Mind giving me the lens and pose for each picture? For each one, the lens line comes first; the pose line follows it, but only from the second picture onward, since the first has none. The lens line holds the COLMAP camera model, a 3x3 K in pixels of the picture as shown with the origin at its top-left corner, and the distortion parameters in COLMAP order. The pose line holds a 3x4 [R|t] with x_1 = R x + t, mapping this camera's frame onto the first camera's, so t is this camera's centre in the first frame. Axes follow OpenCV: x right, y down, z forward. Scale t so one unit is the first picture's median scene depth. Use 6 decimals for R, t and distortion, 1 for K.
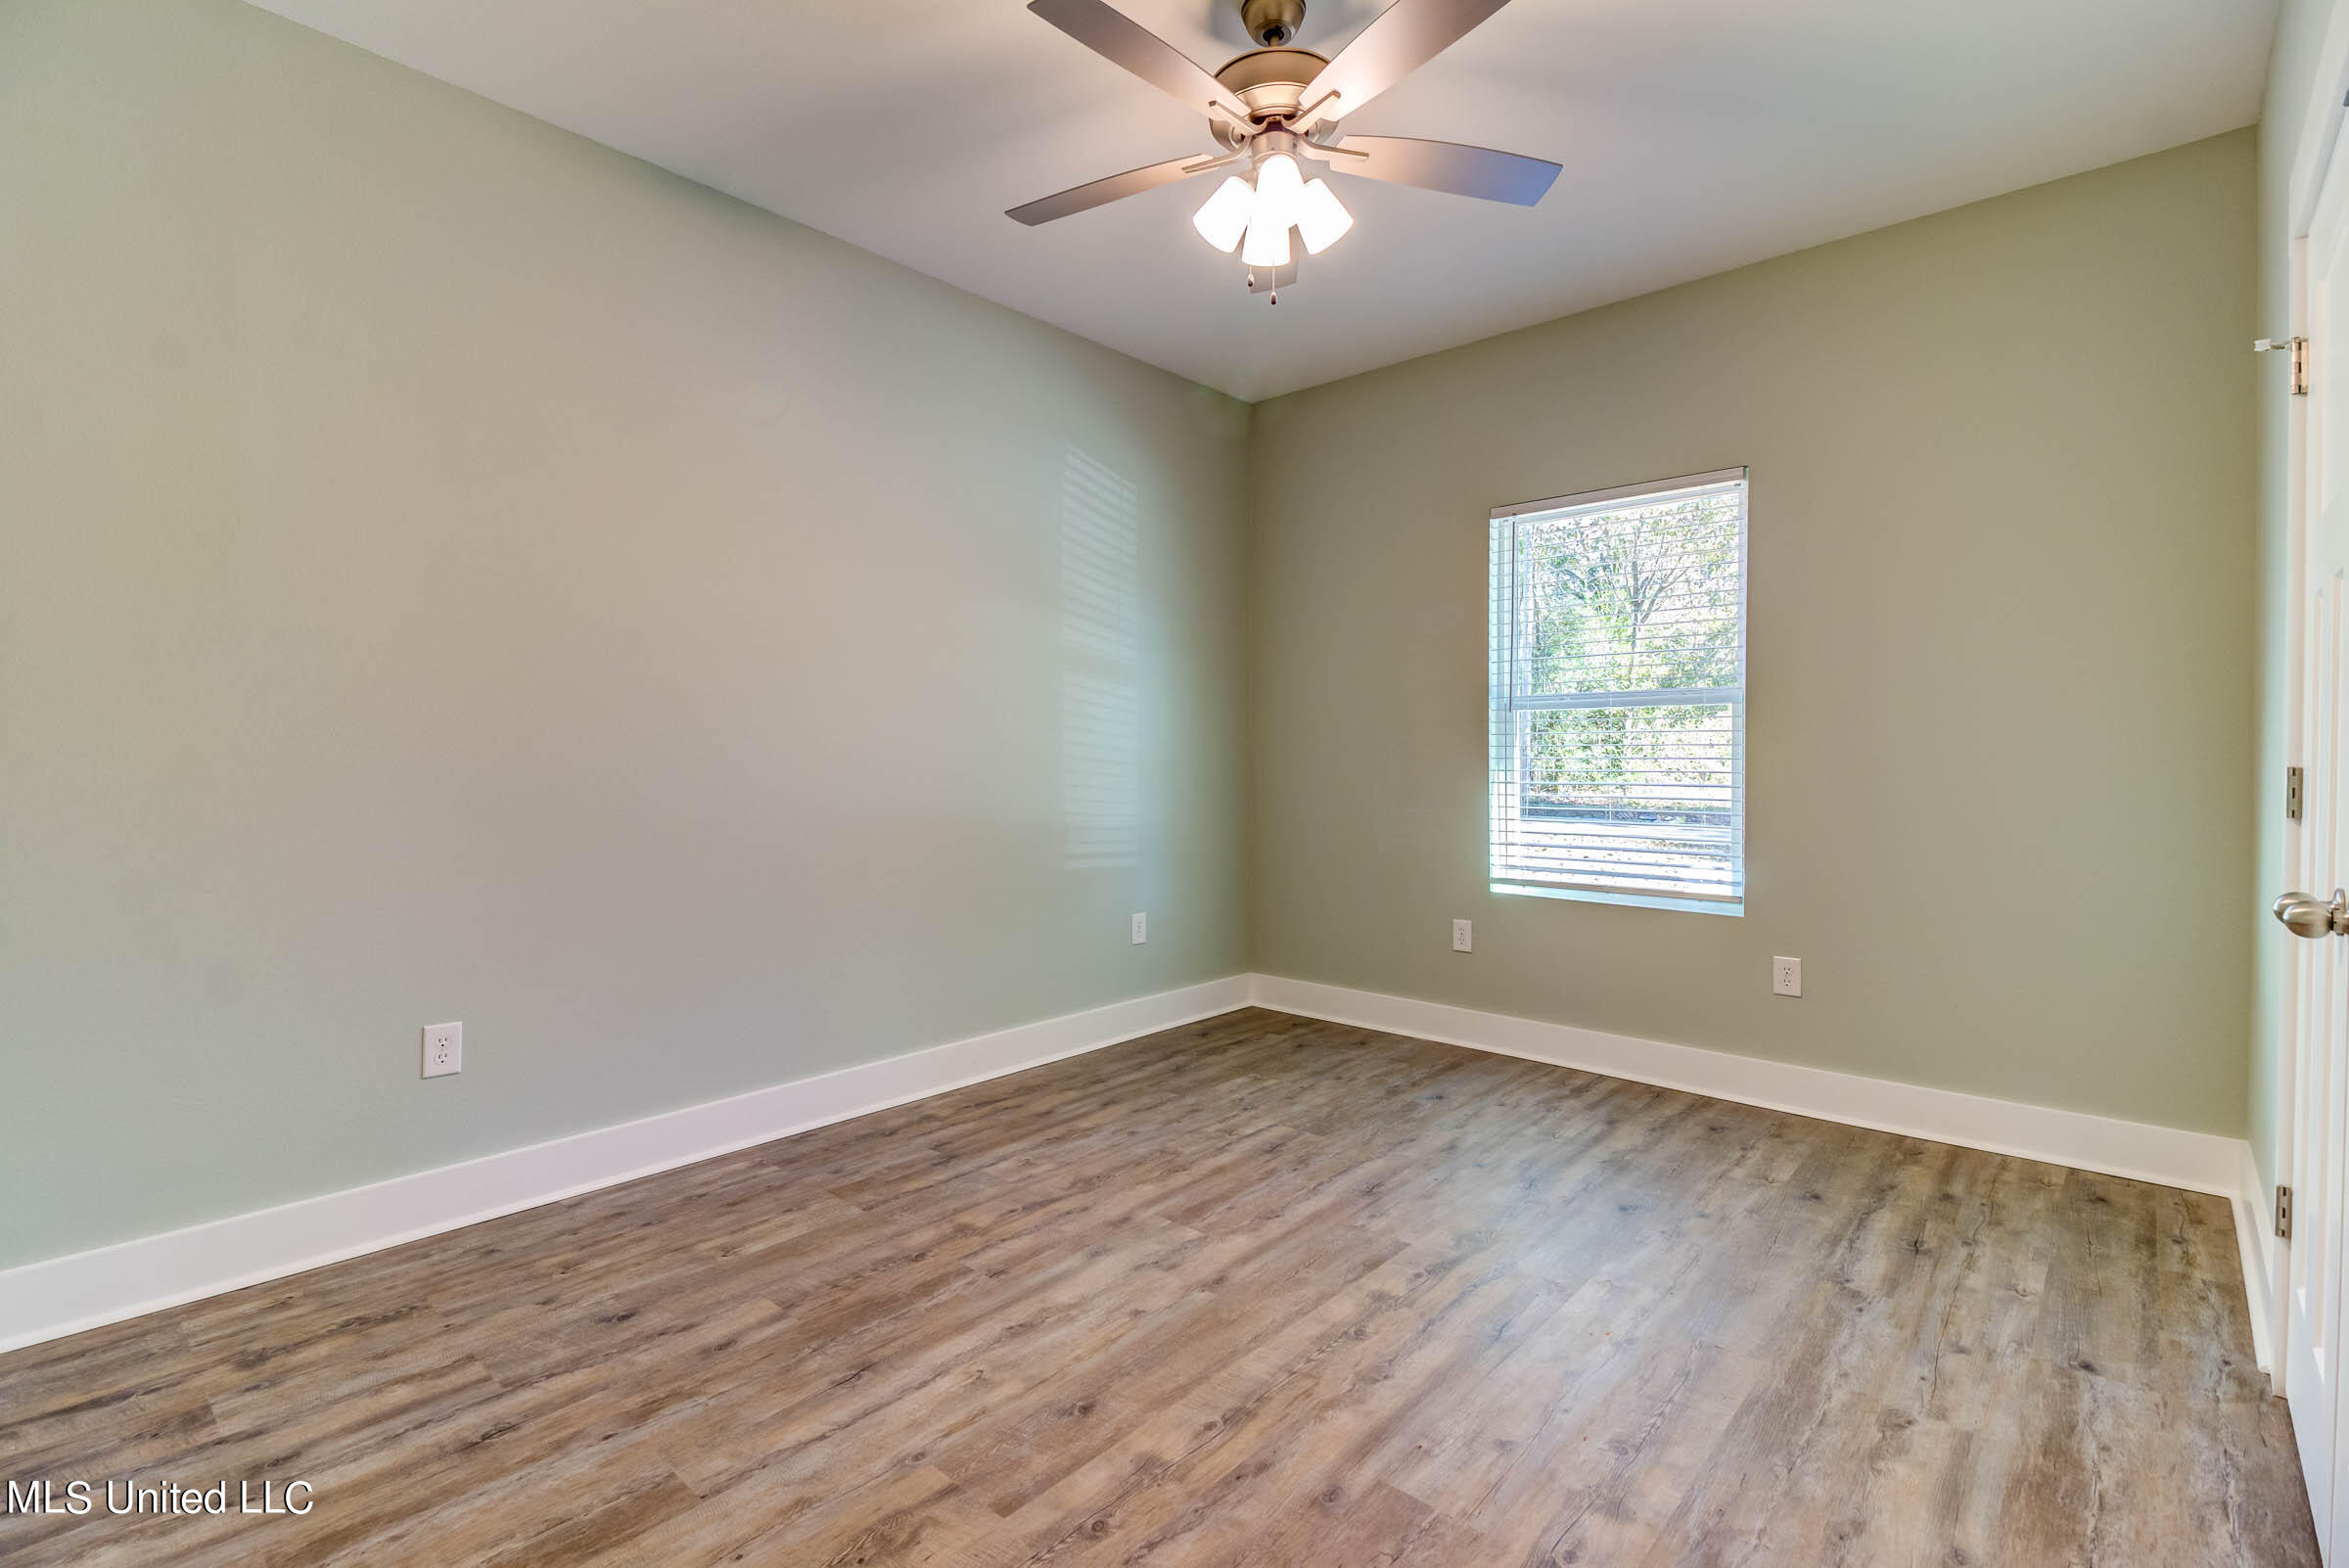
lens RADIAL K [[1070.9, 0, 1156.9], [0, 1070.9, 768.6], [0, 0, 1]] dist [0.019435, -0.013643]
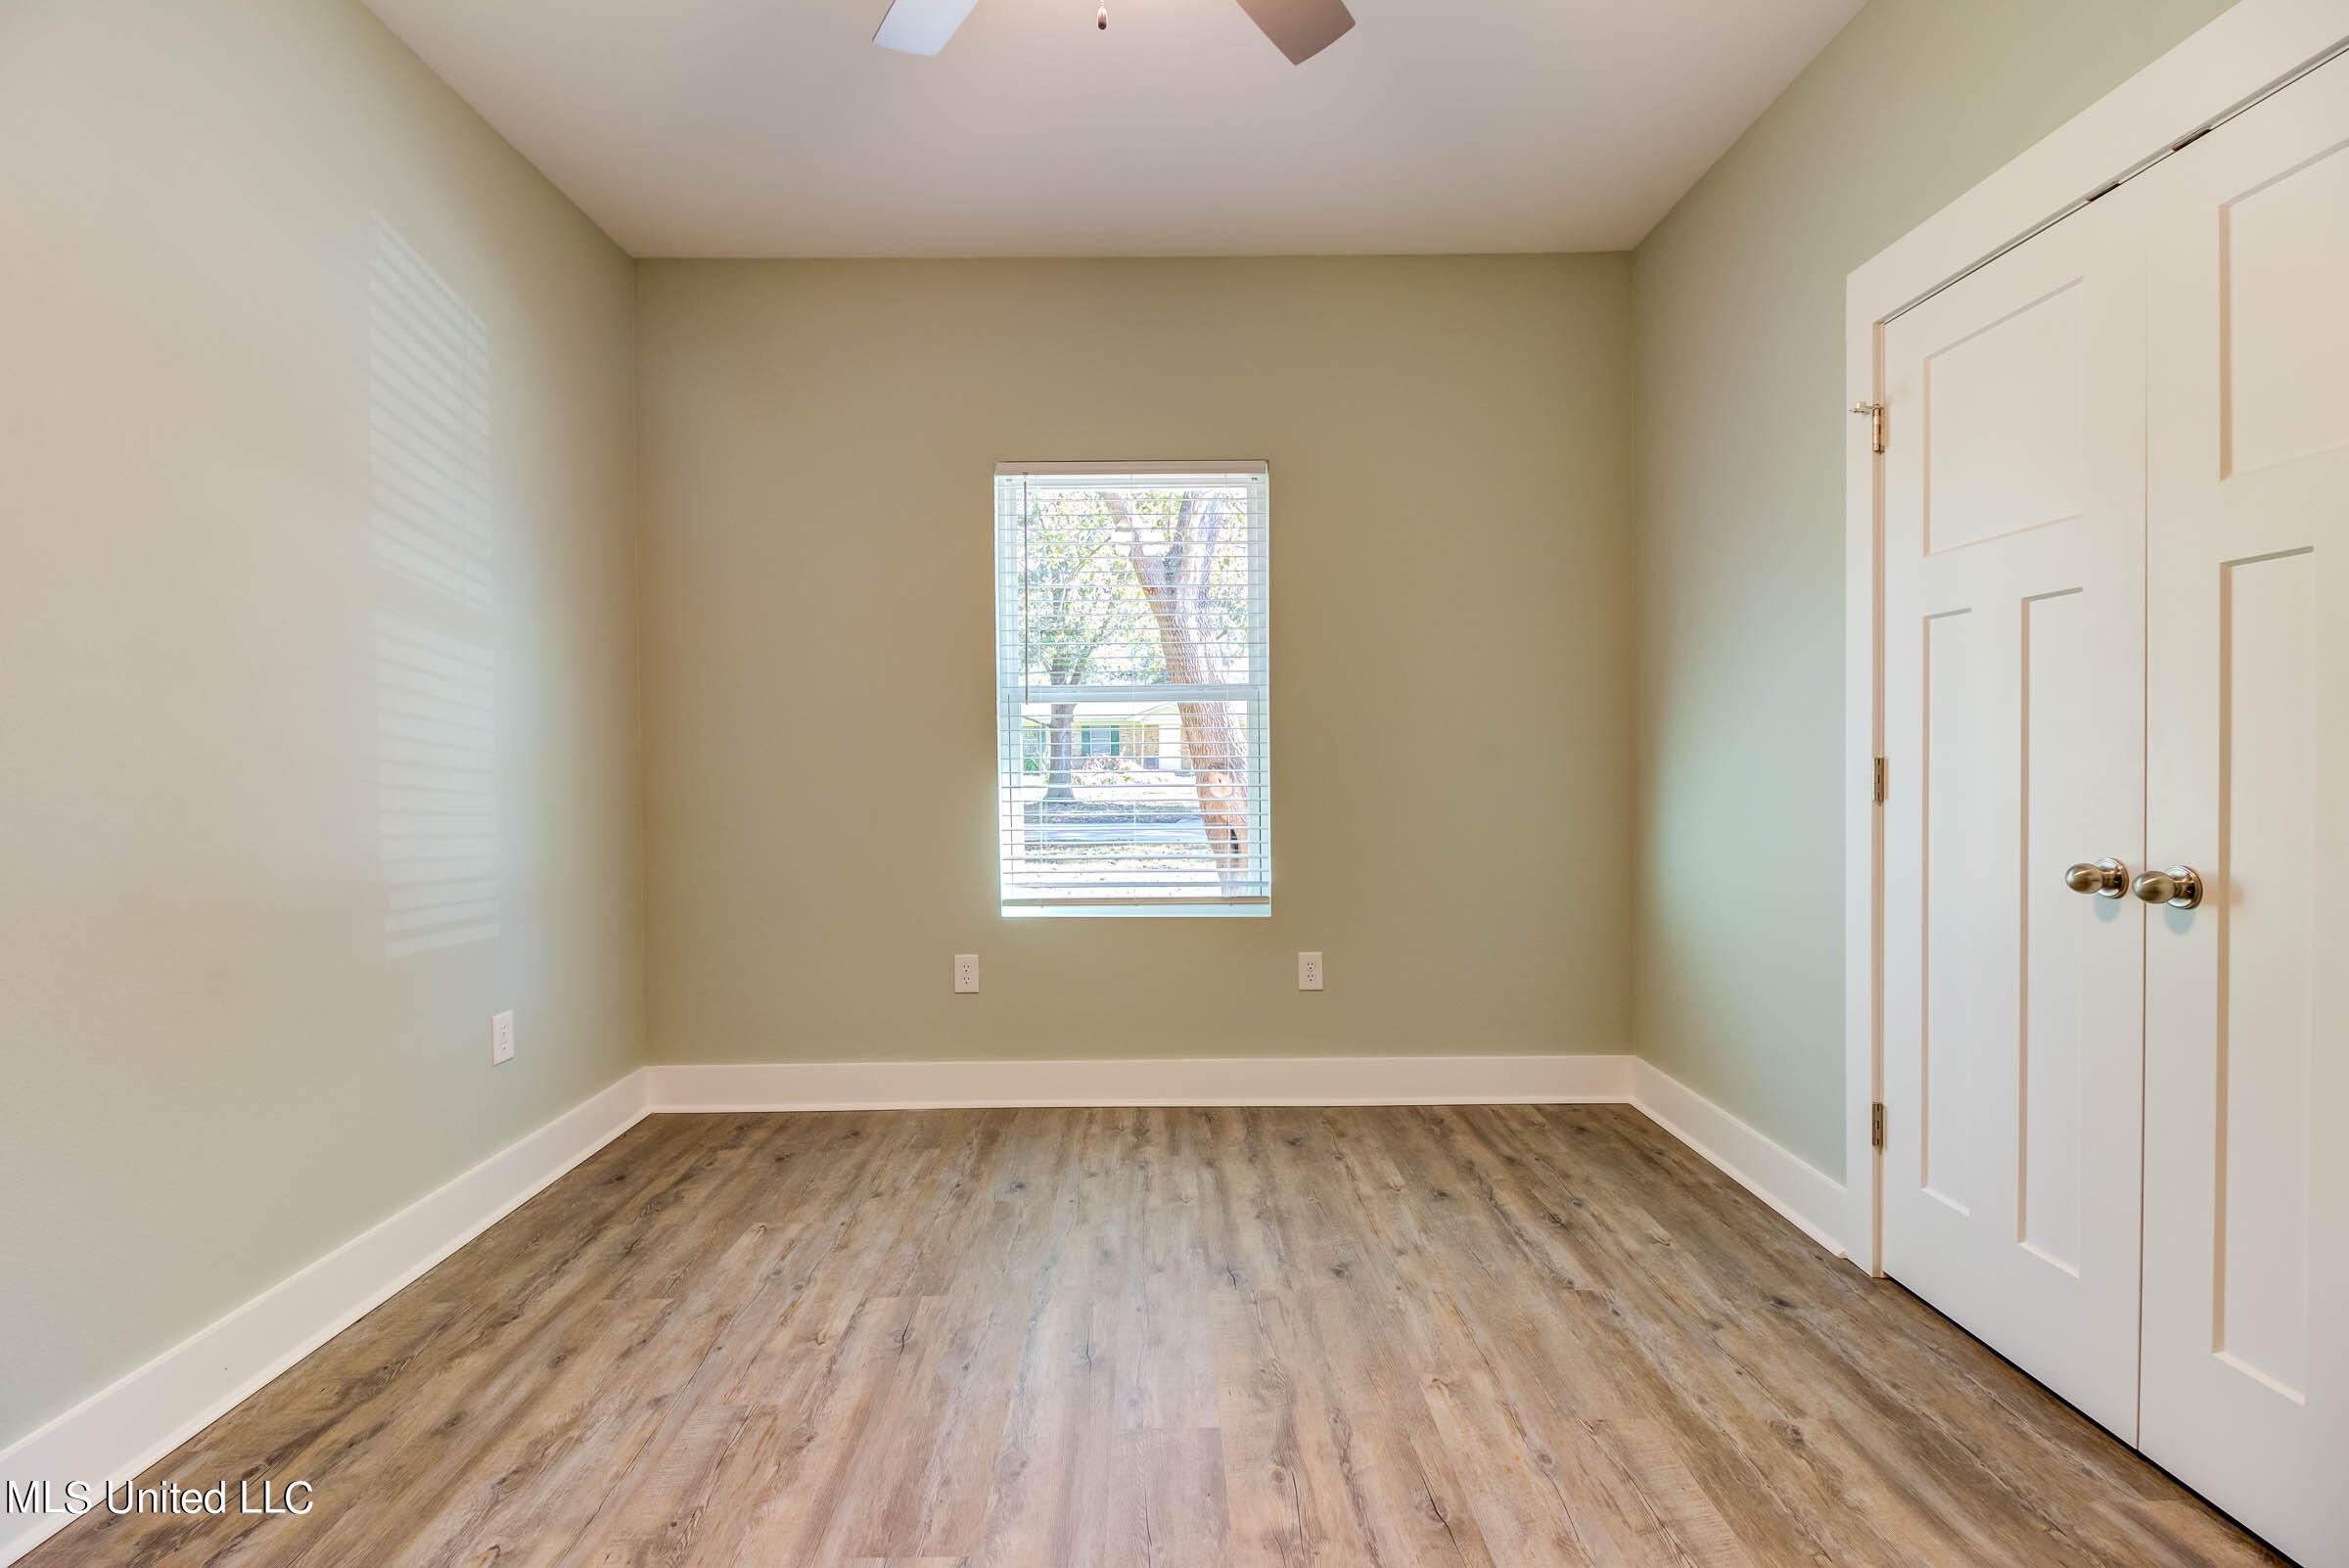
lens RADIAL K [[1070.9, 0, 1158.1], [0, 1070.9, 770.5], [0, 0, 1]] dist [0.019435, -0.013643]
pose [[0.736502, -0.015473, 0.676258, -0.294189], [0.016337, 0.999854, 0.005084, -0.005039], [-0.676238, 0.007304, 0.736647, 0.520282]]
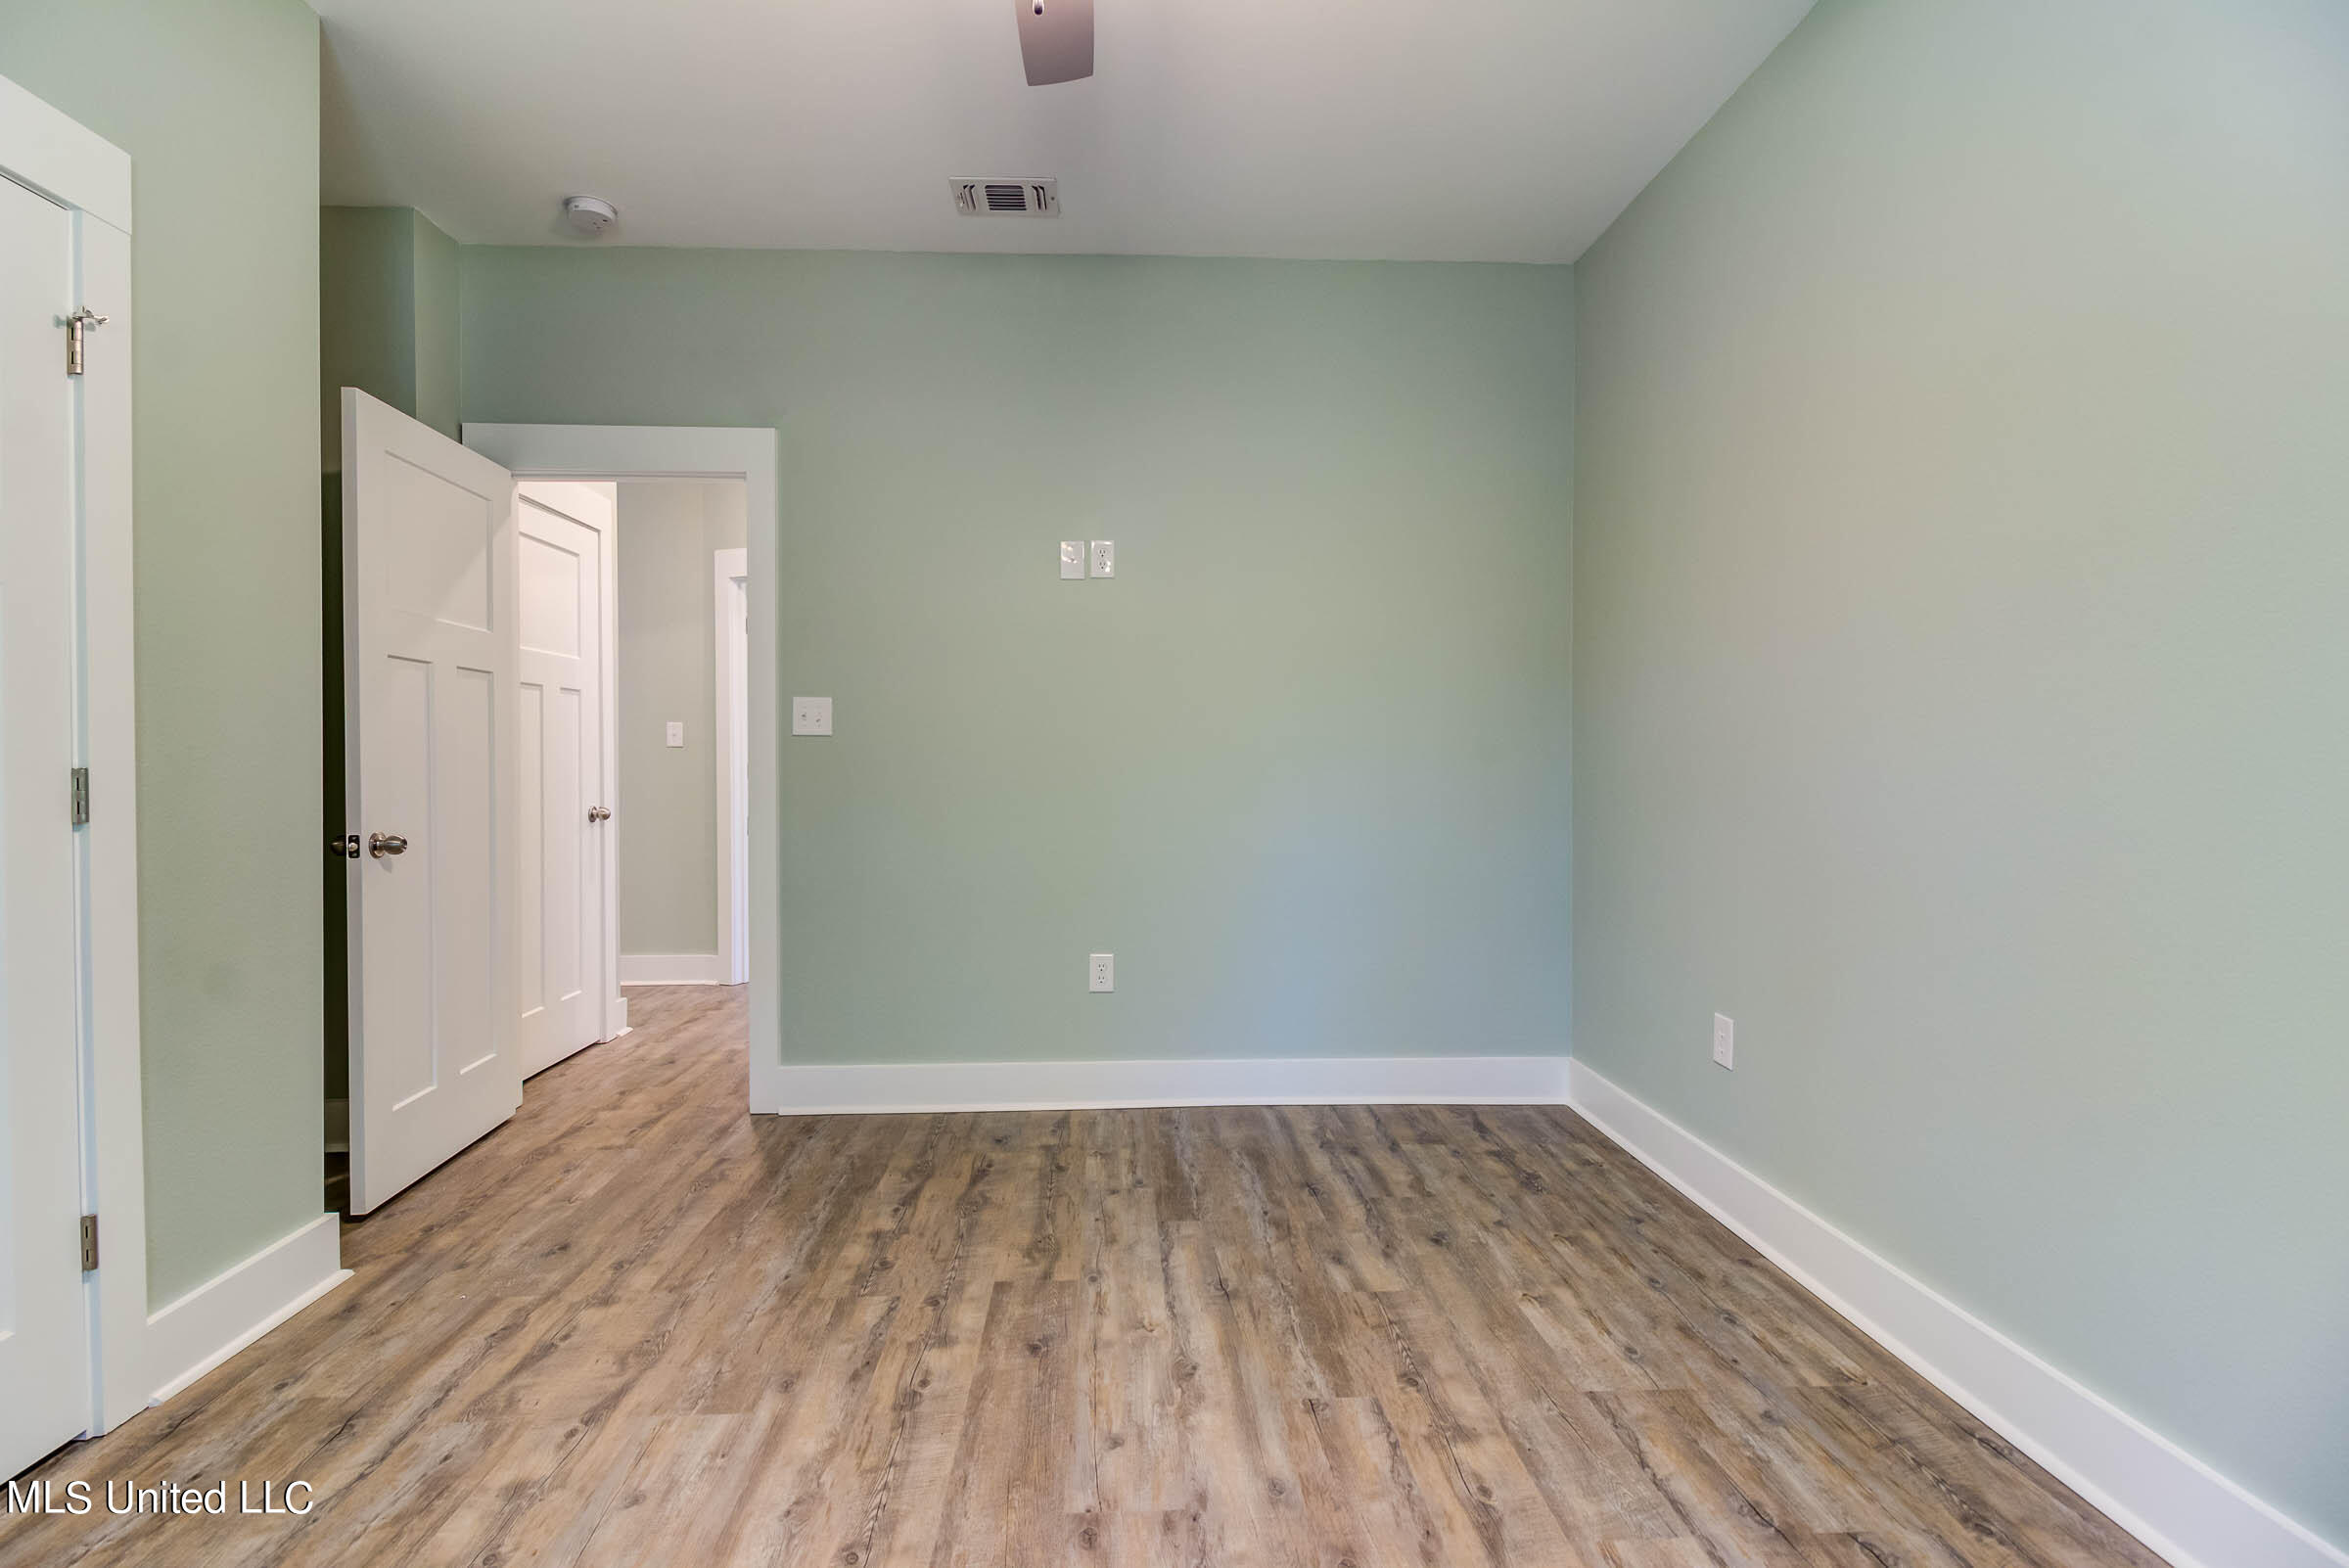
lens RADIAL K [[1070.9, 0, 1163.2], [0, 1070.9, 773.5], [0, 0, 1]] dist [0.019435, -0.013643]
pose [[-0.706211, 0.007108, -0.707966, 0.490865], [-0.005590, 0.999862, 0.015615, -0.010309], [0.707980, 0.014985, -0.706074, 1.480437]]
